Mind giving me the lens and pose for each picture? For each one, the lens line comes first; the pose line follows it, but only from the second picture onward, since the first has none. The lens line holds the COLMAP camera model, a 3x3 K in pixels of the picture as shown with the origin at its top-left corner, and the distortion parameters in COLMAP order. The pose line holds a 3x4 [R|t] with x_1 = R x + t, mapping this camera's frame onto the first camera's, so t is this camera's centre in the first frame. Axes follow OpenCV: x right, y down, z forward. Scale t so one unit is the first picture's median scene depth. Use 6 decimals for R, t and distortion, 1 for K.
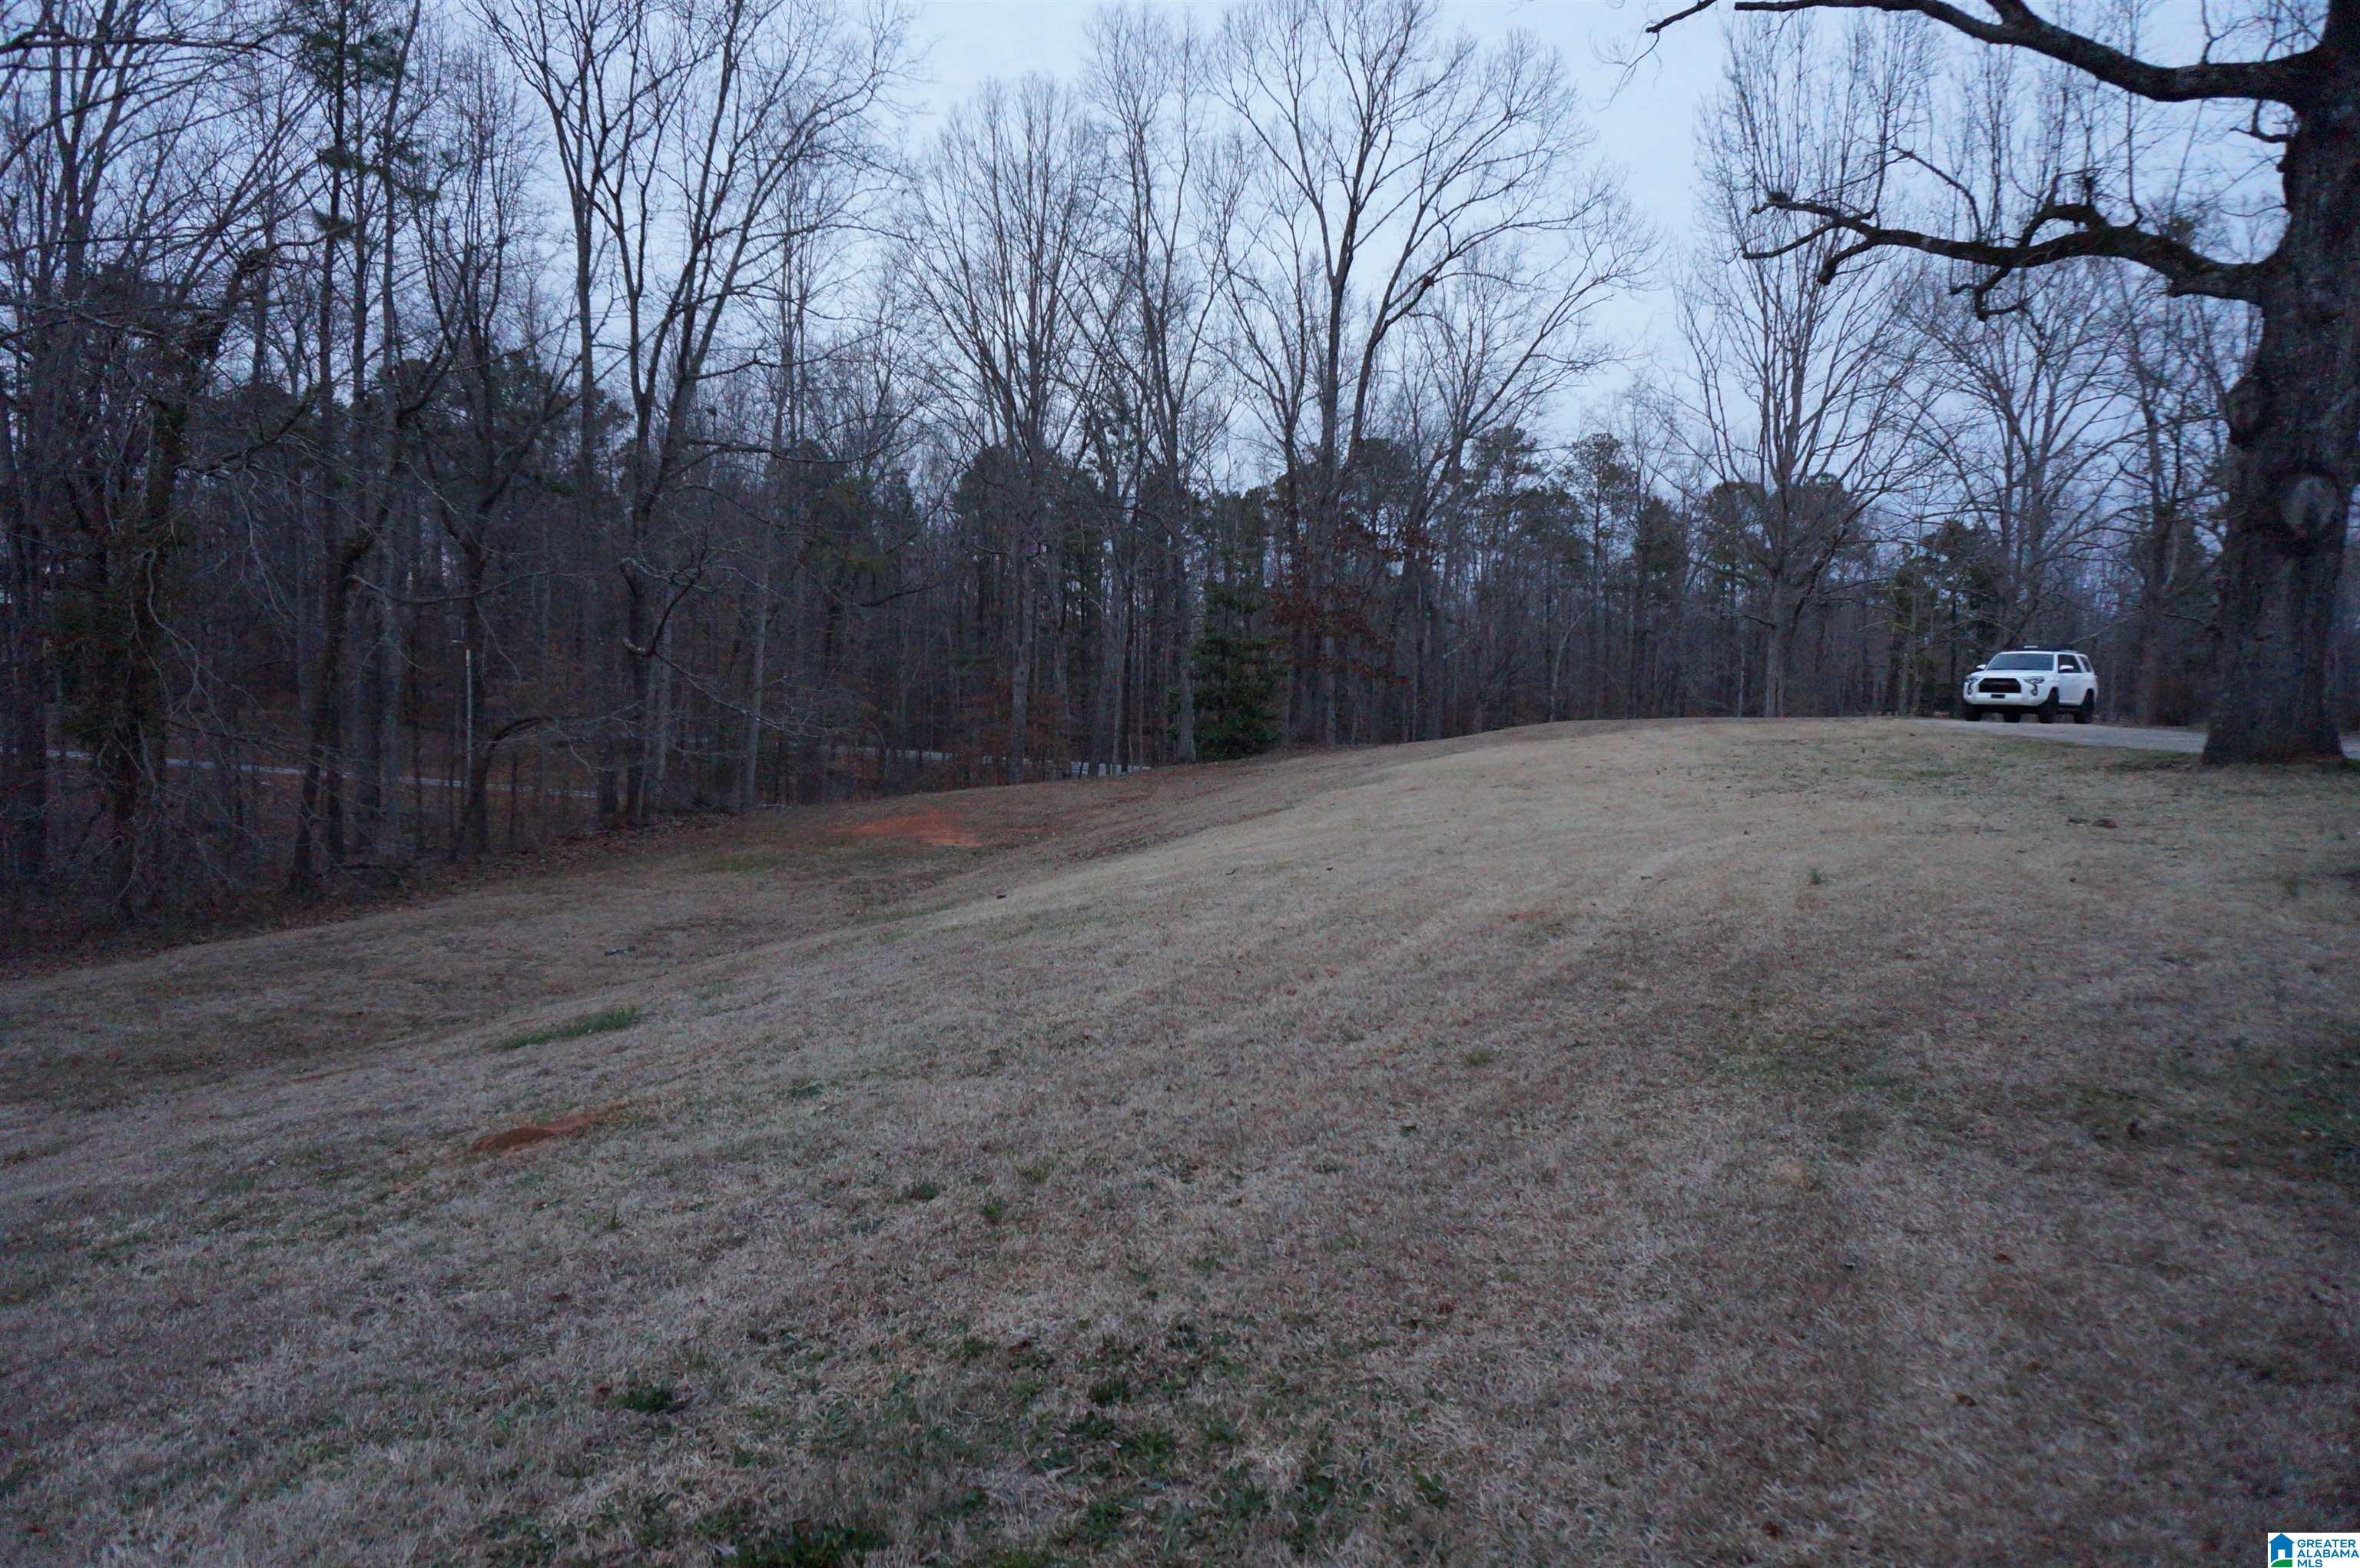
lens RADIAL K [[1574.1, 0, 1180.0], [0, 1574.1, 784.0], [0, 0, 1]] dist [-0.025229, 0.005517]
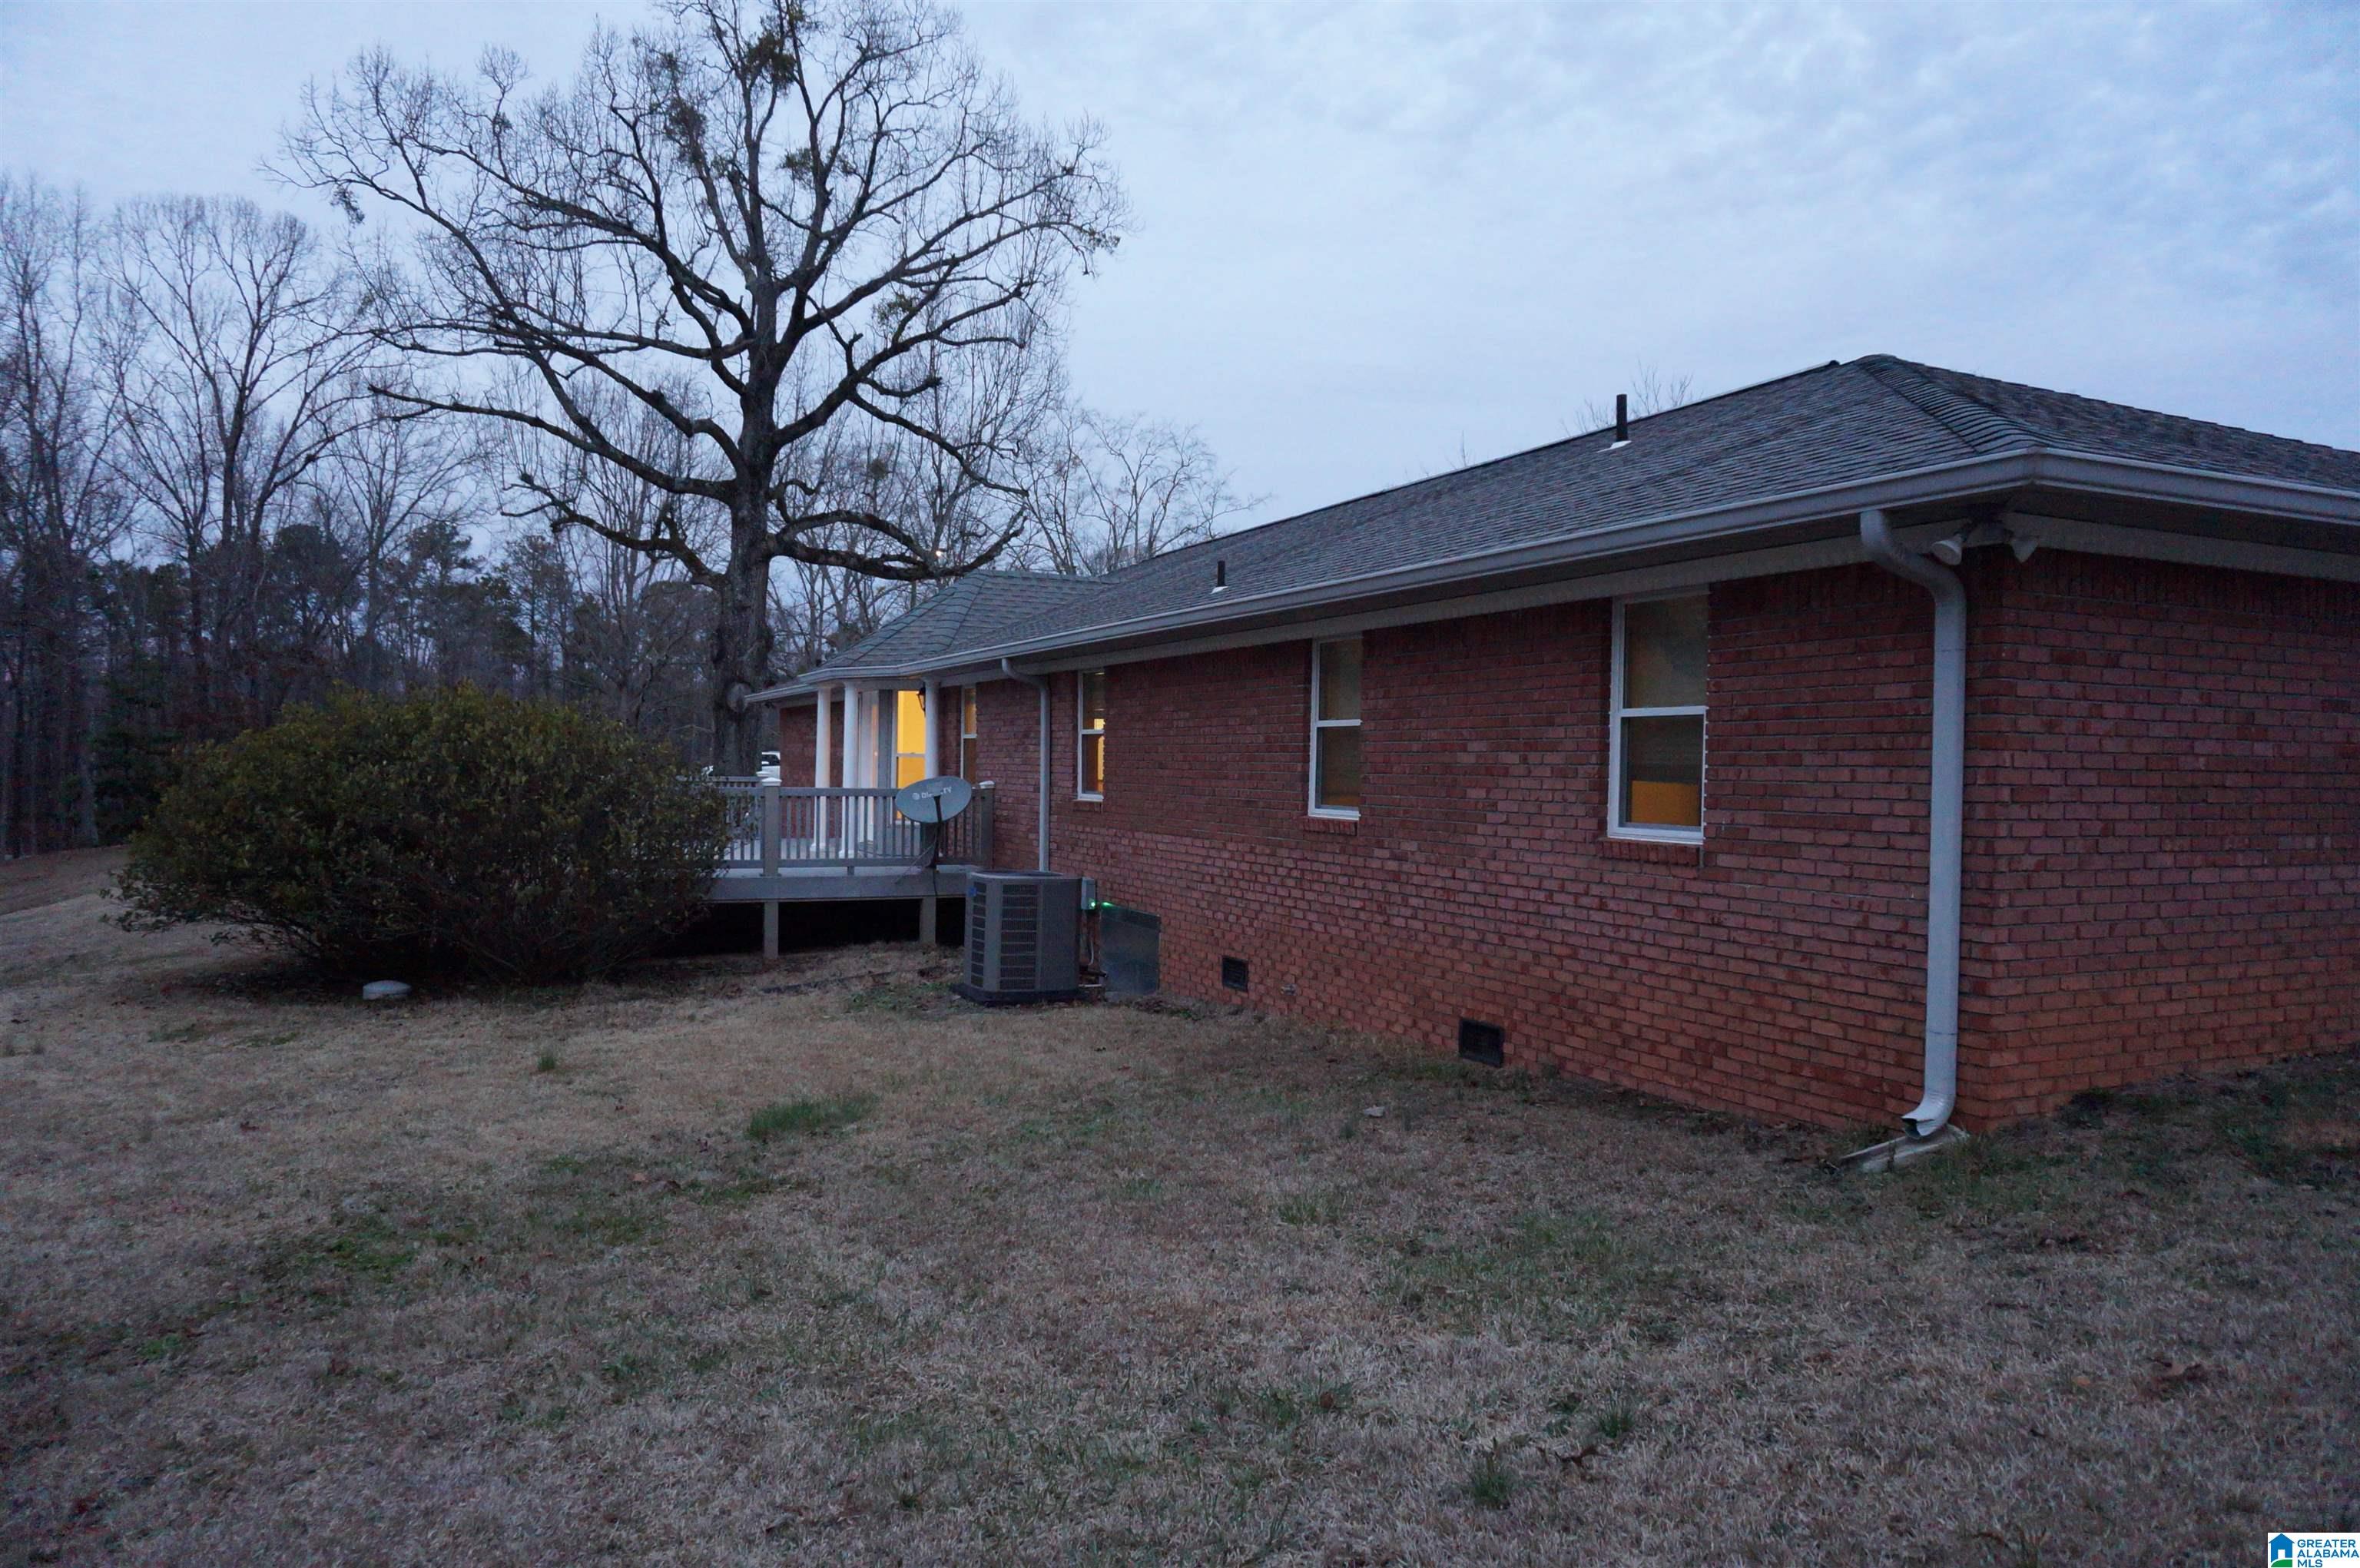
lens RADIAL K [[1574.1, 0, 1180.0], [0, 1574.1, 784.0], [0, 0, 1]] dist [-0.025229, 0.005517]
pose [[0.815069, -0.016516, 0.579129, -0.002242], [0.042343, 0.998619, -0.031114, 0.006261], [-0.577815, 0.049883, 0.814642, -0.250839]]
